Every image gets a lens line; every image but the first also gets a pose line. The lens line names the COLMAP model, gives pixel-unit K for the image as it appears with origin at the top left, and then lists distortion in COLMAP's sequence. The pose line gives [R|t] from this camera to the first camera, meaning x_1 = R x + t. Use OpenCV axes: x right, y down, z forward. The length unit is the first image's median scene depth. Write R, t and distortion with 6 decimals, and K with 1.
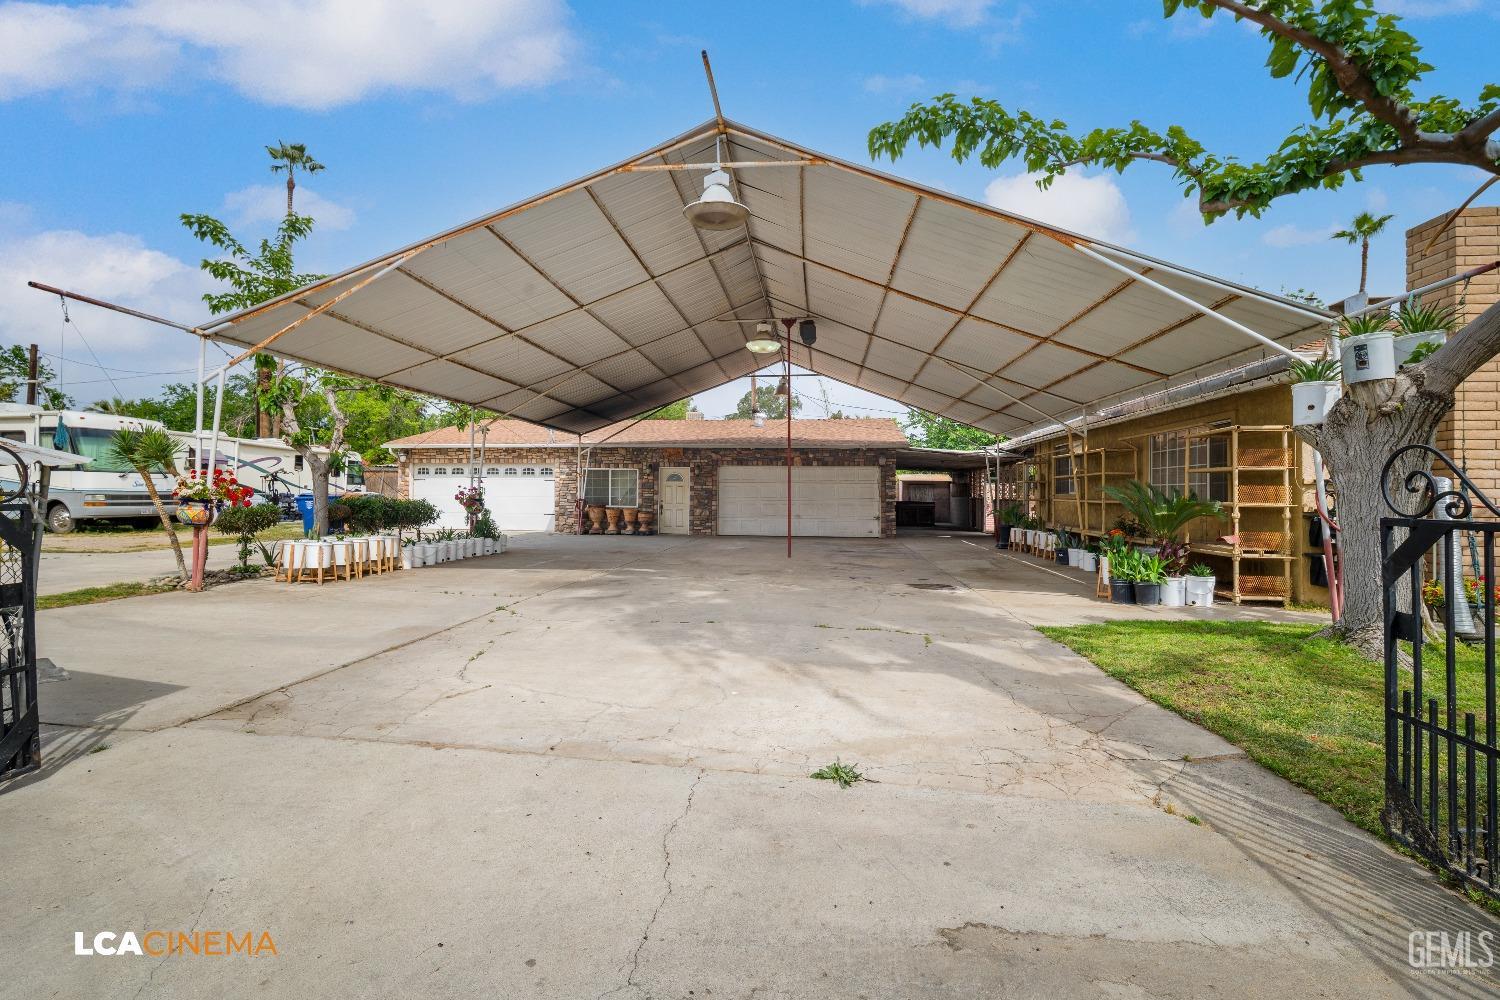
lens RADIAL K [[669.4, 0, 750.0], [0, 669.4, 500.0], [0, 0, 1]] dist [-0.001655, -0.000142]
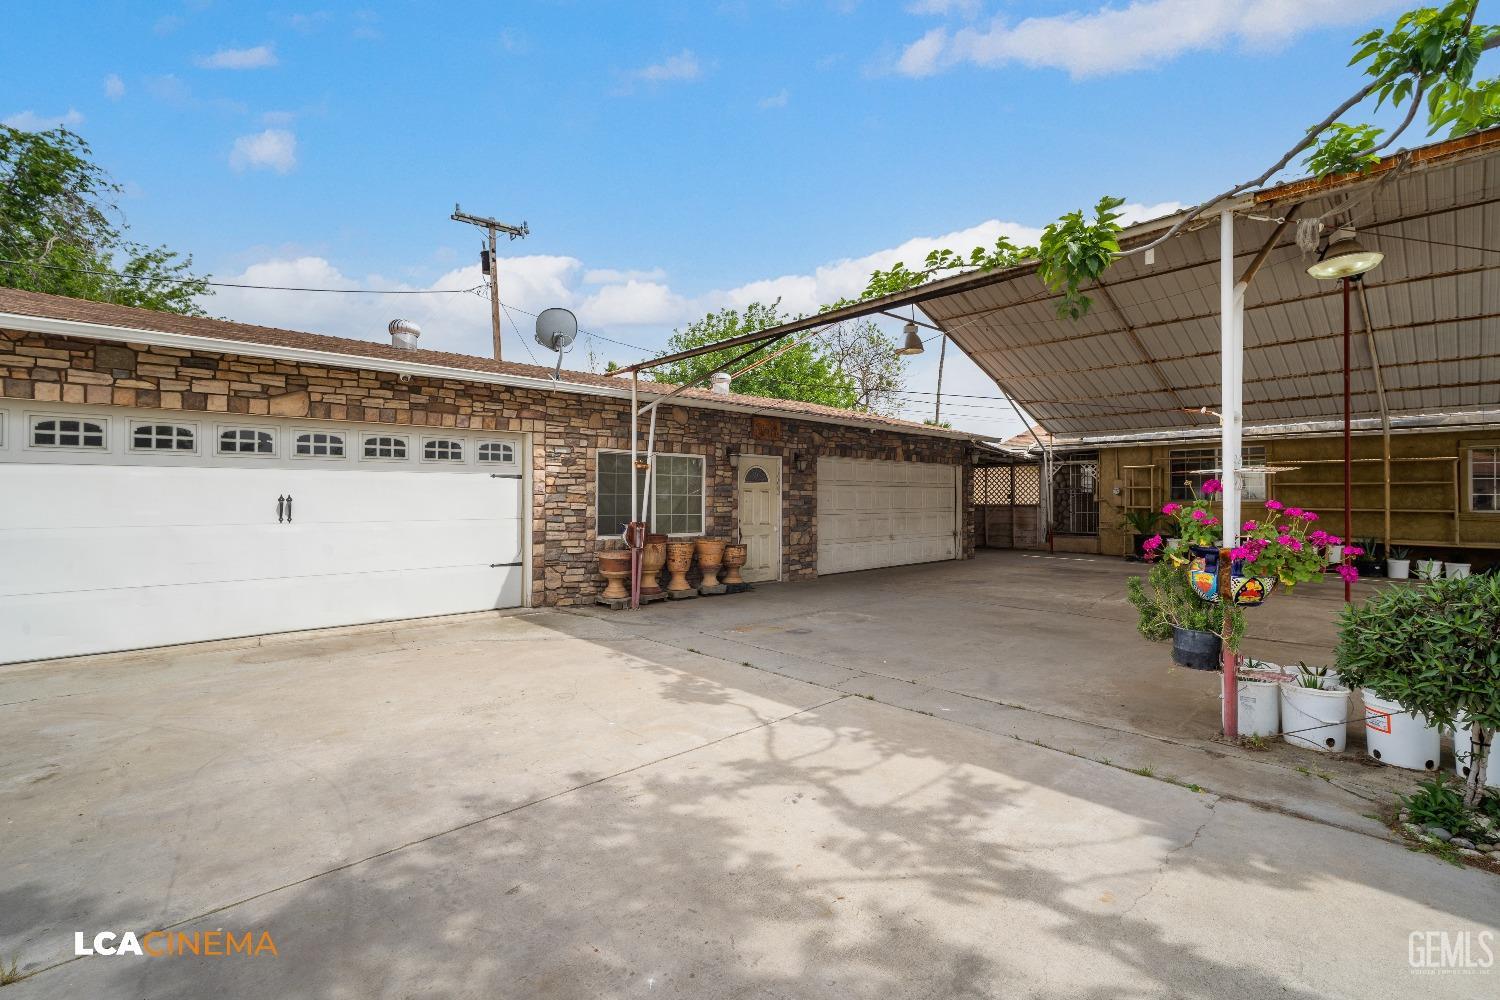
lens RADIAL K [[669.4, 0, 750.0], [0, 669.4, 500.0], [0, 0, 1]] dist [-0.001655, -0.000142]
pose [[0.646888, -0.012283, 0.762486, -0.517374], [0.007573, 0.999924, 0.009683, -0.019114], [-0.762547, -0.000489, 0.646932, 0.668857]]
